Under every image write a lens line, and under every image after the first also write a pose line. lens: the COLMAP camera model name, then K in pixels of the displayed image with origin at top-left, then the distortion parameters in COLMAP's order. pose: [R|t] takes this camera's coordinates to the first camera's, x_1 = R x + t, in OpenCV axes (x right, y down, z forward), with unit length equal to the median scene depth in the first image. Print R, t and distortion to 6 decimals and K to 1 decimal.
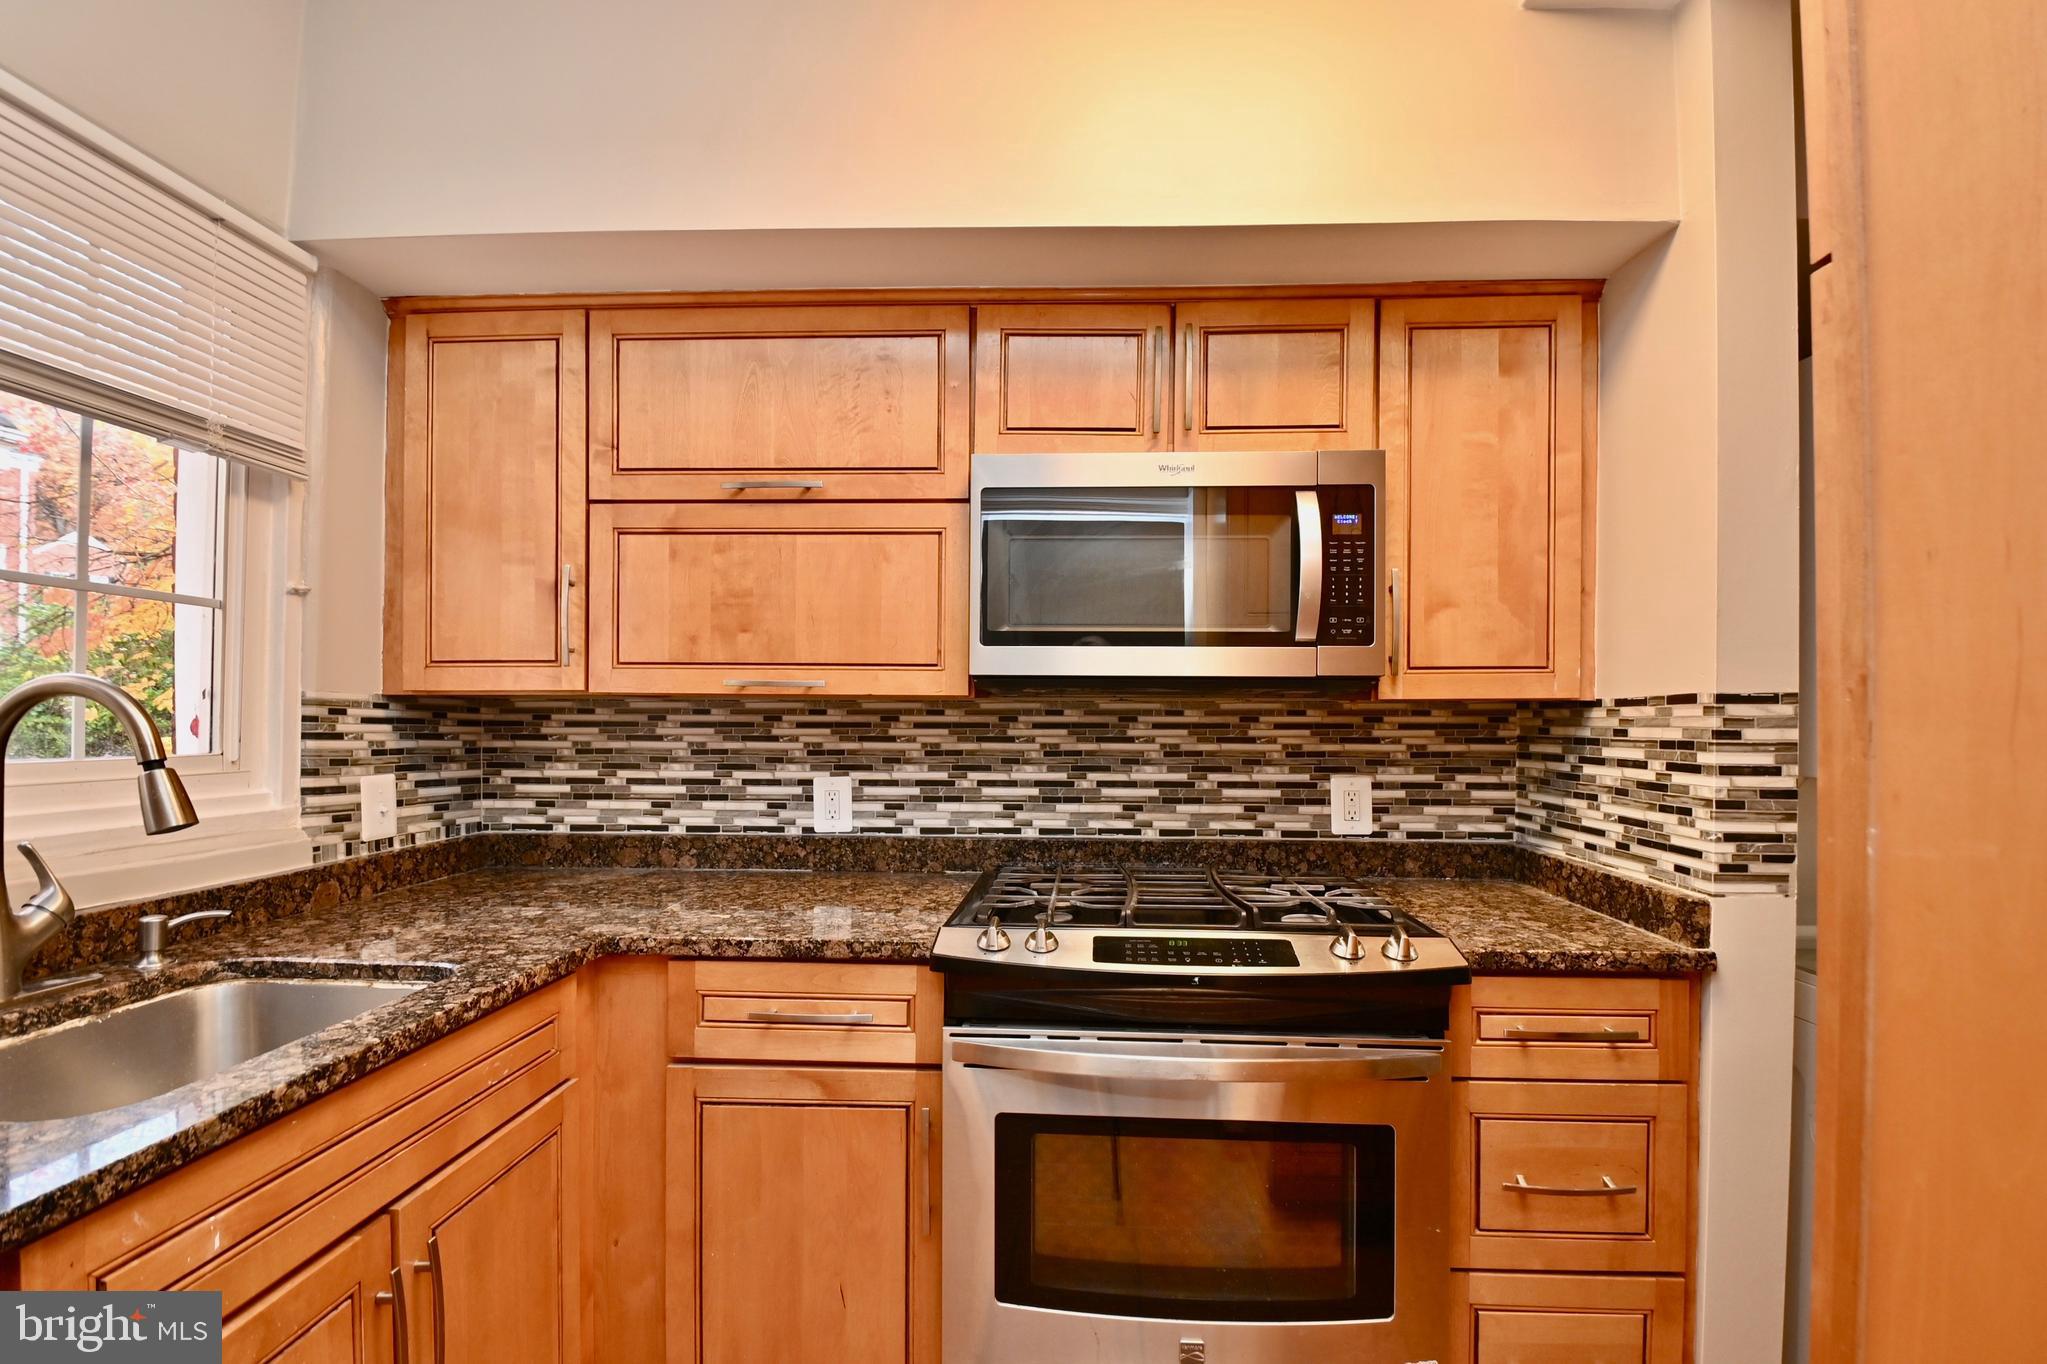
lens RADIAL K [[899.8, 0, 1041.0], [0, 899.8, 712.5], [0, 0, 1]] dist [0.021456, -0.029009]
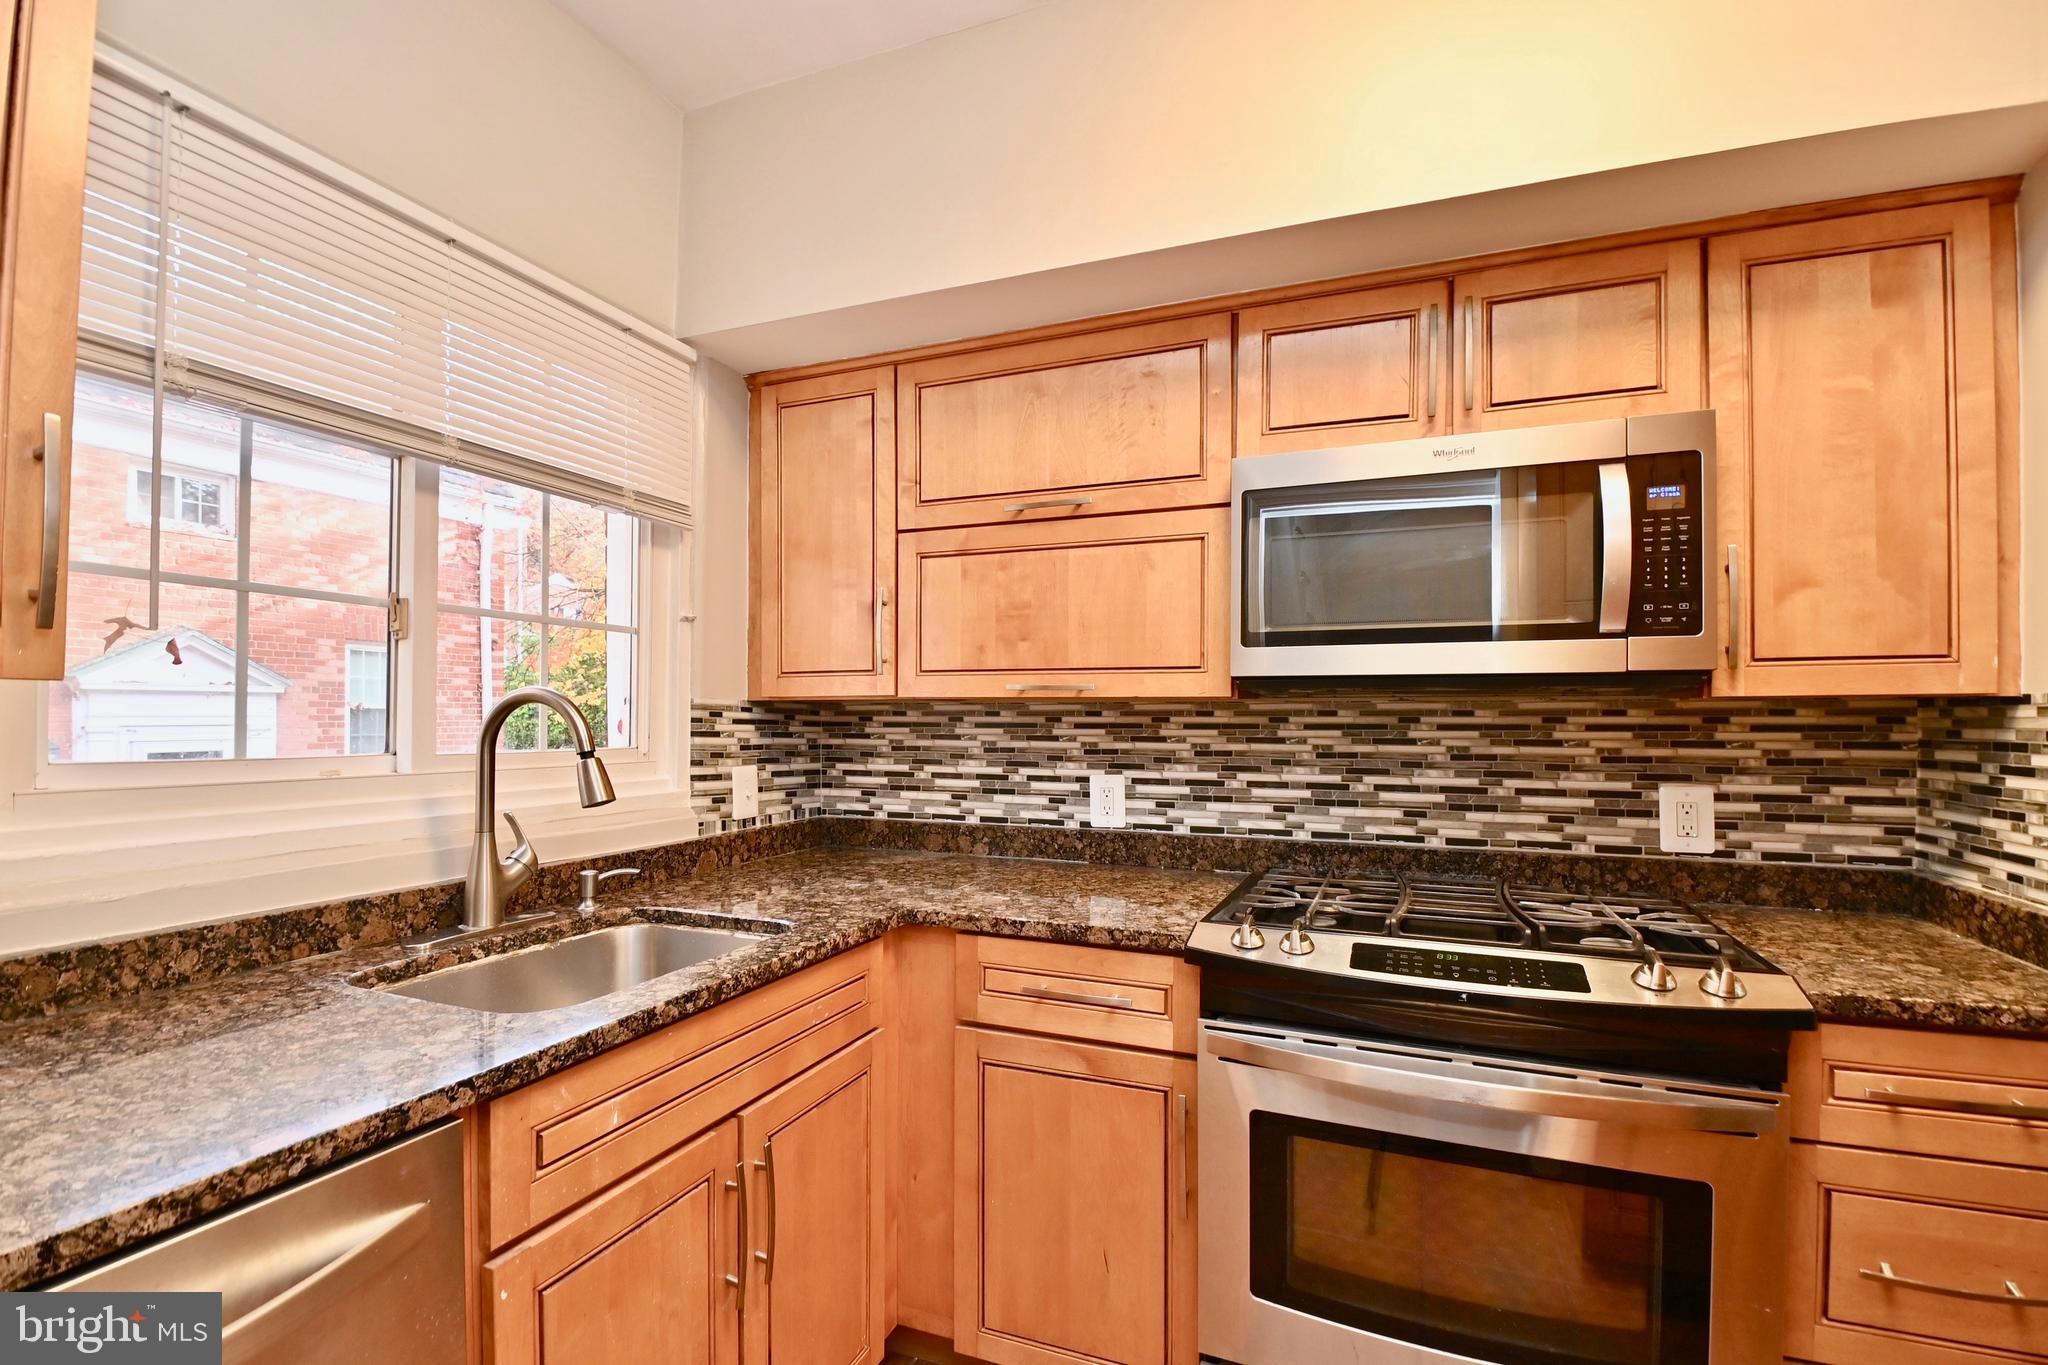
lens RADIAL K [[897.1, 0, 1041.6], [0, 897.1, 713.2], [0, 0, 1]] dist [0.015982, -0.023341]
pose [[0.945370, -0.003262, -0.325983, 0.048063], [0.002951, 0.999995, -0.001448, 0.000599], [0.325986, 0.000407, 0.945374, -0.024311]]
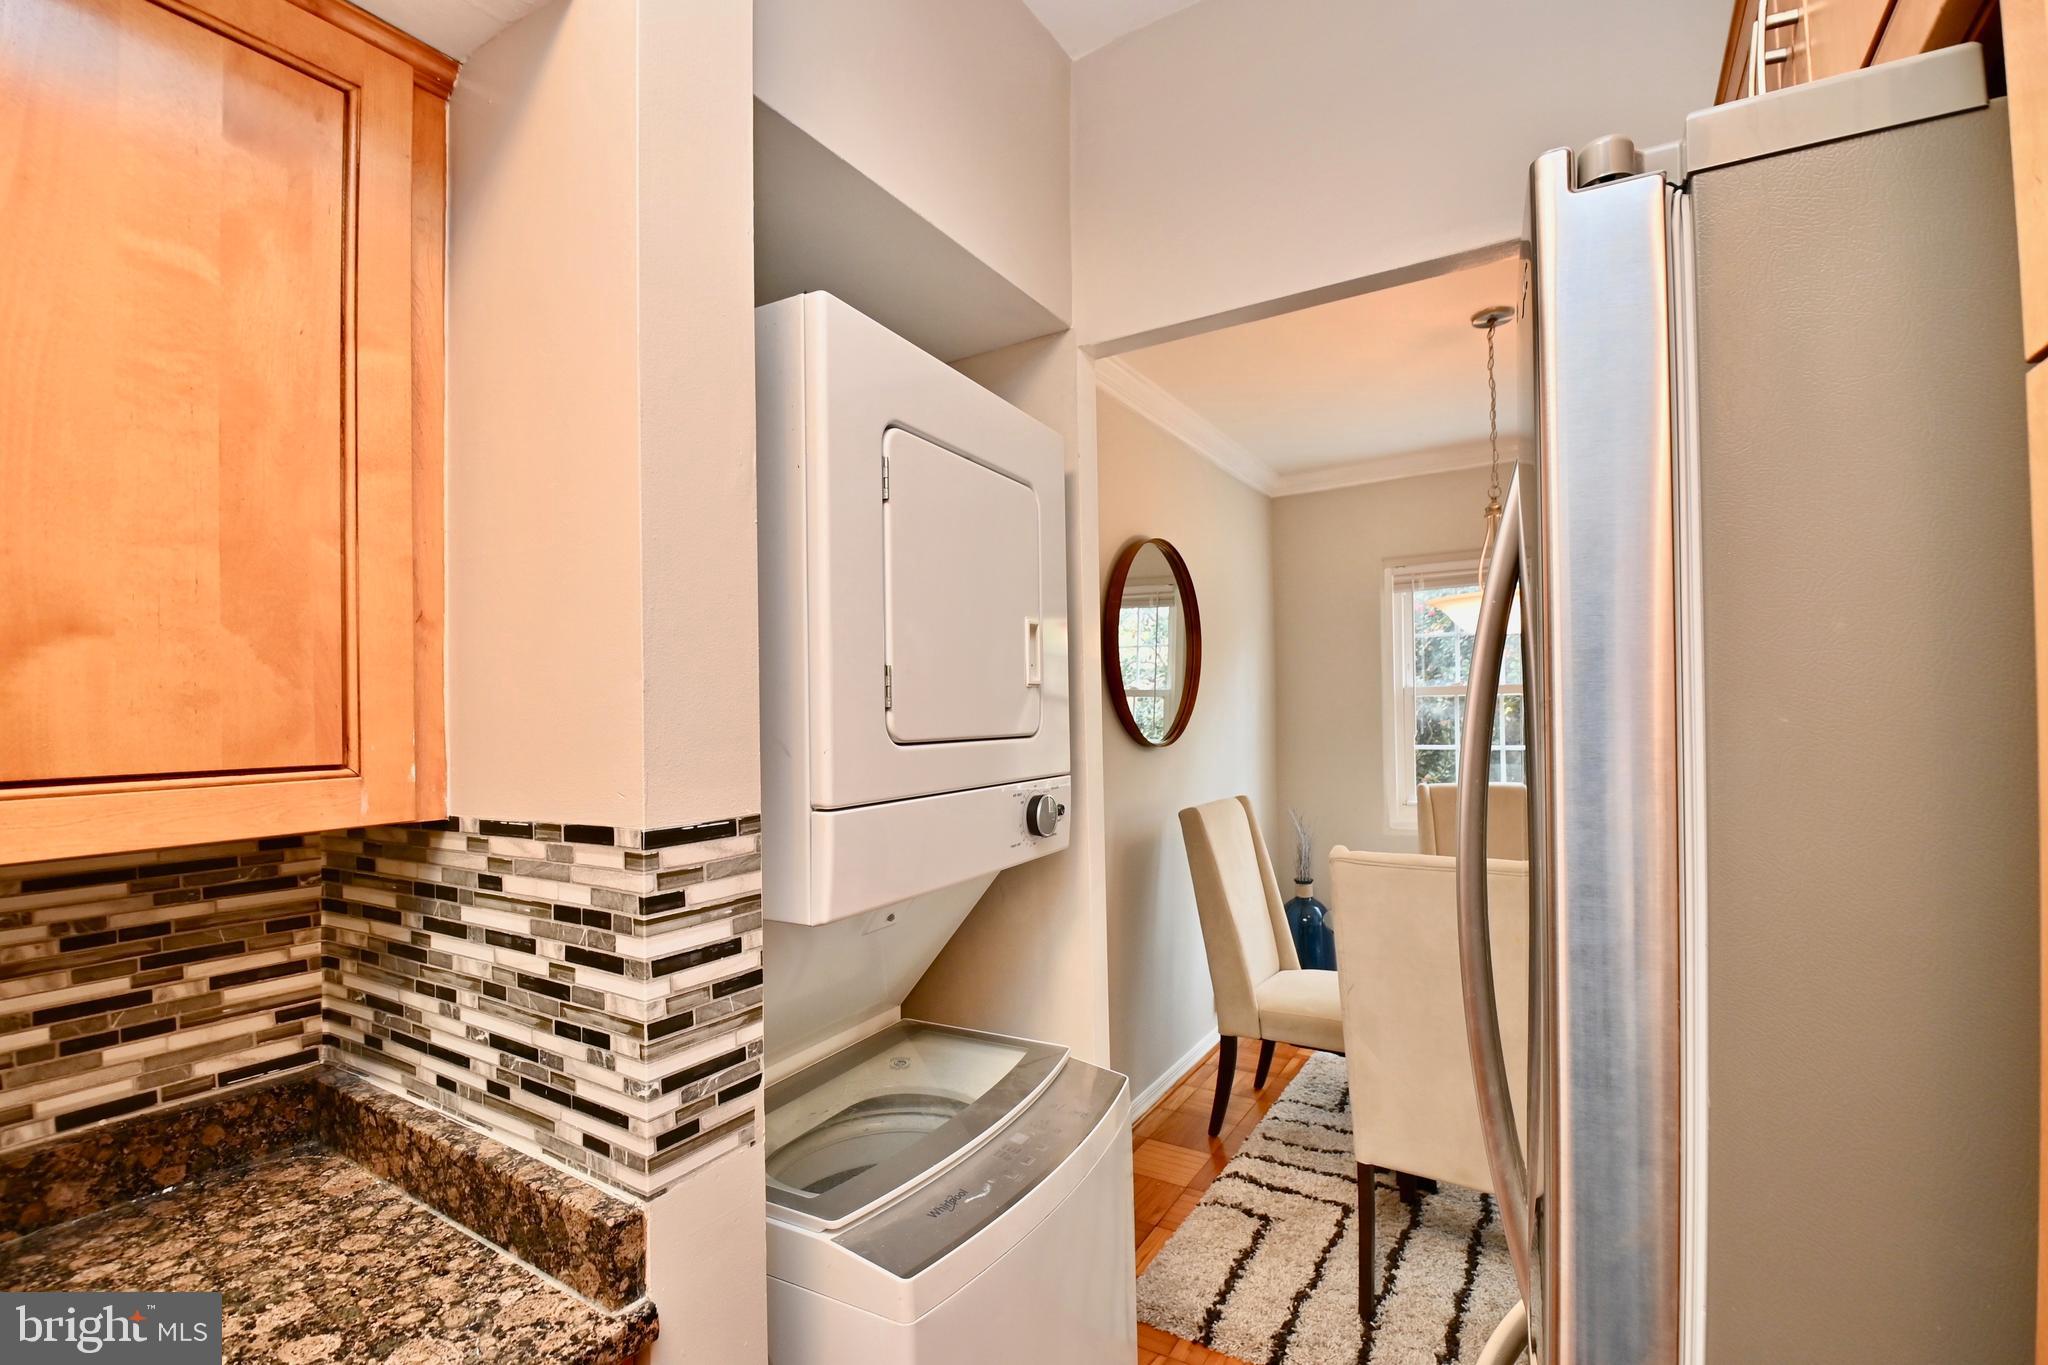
lens RADIAL K [[896.3, 0, 1042.3], [0, 896.3, 707.8], [0, 0, 1]] dist [-0.000146, -0.015815]
pose [[0.475636, -0.006337, 0.879619, 0.311758], [0.019285, 0.999809, -0.003225, -0.073523], [-0.879431, 0.018498, 0.475667, 0.427288]]
